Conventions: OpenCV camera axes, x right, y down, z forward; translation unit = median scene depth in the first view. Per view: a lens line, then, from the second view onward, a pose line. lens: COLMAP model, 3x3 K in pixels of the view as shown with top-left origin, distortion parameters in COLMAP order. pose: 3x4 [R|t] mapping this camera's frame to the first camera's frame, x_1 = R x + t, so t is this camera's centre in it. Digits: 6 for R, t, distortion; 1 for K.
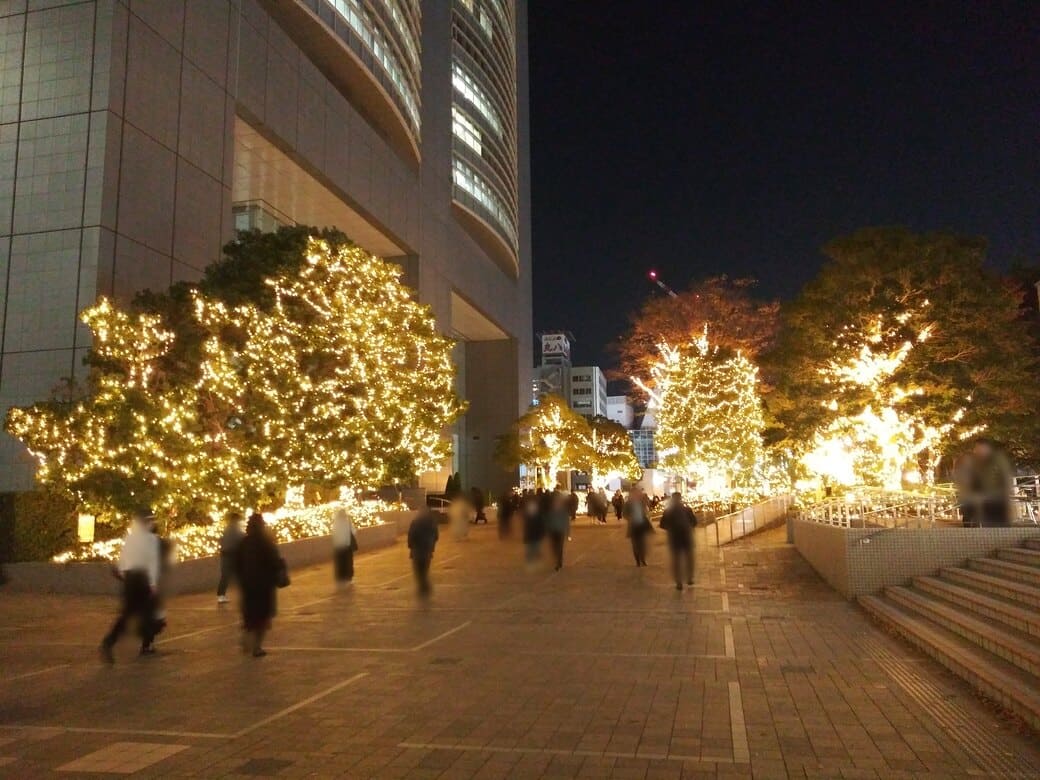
lens RADIAL K [[810.9, 0, 517.2], [0, 810.9, 385.5], [0, 0, 1]] dist [0.083911, -0.139846]
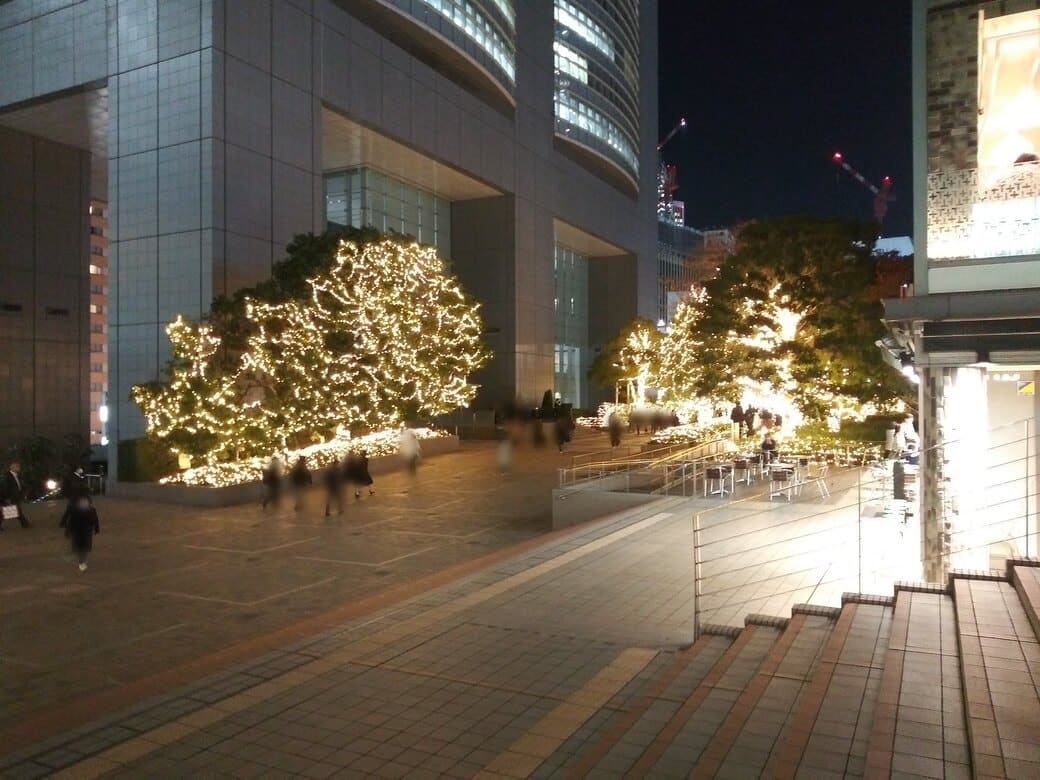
lens RADIAL K [[810.9, 0, 517.2], [0, 810.9, 385.5], [0, 0, 1]] dist [0.083911, -0.139846]
pose [[0.973623, 0.002310, -0.228152, 0.375459], [0.027897, 0.991241, 0.129084, -0.126201], [0.226452, -0.132044, 0.965031, -0.288627]]
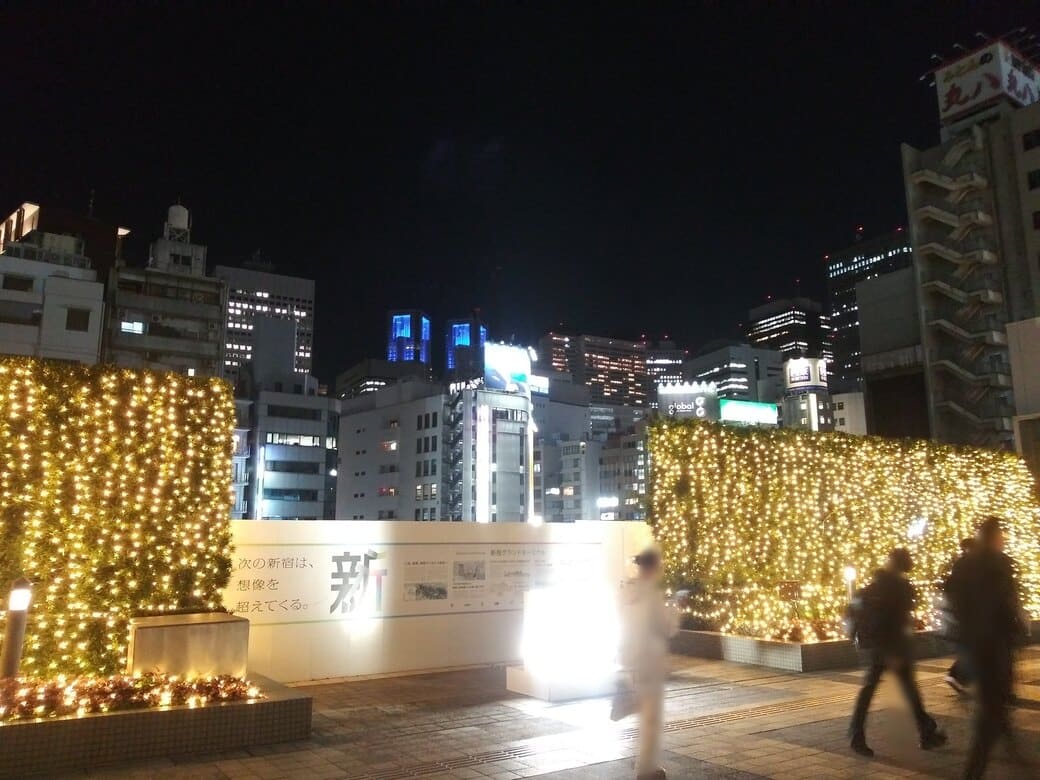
lens RADIAL K [[807.0, 0, 521.5], [0, 807.0, 396.7], [0, 0, 1]] dist [0.033506, -0.000705]
pose [[0.741587, -0.120137, -0.660012, 1.229422], [0.100736, 0.992621, -0.067493, 0.925632], [0.663250, -0.016435, 0.748217, 6.294931]]
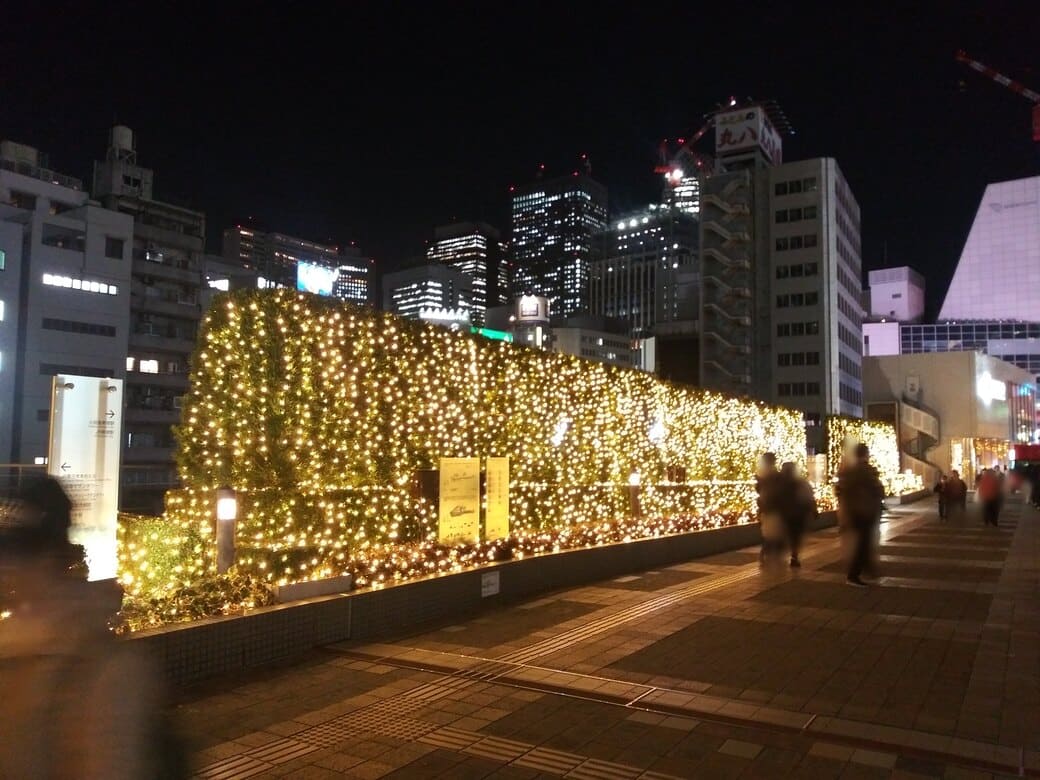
lens RADIAL K [[810.9, 0, 517.2], [0, 810.9, 385.5], [0, 0, 1]] dist [0.083911, -0.139846]
pose [[0.948930, -0.007248, -0.315402, 0.755086], [0.028168, 0.997690, 0.061820, 0.711882], [0.314226, -0.067547, 0.946942, 5.012863]]
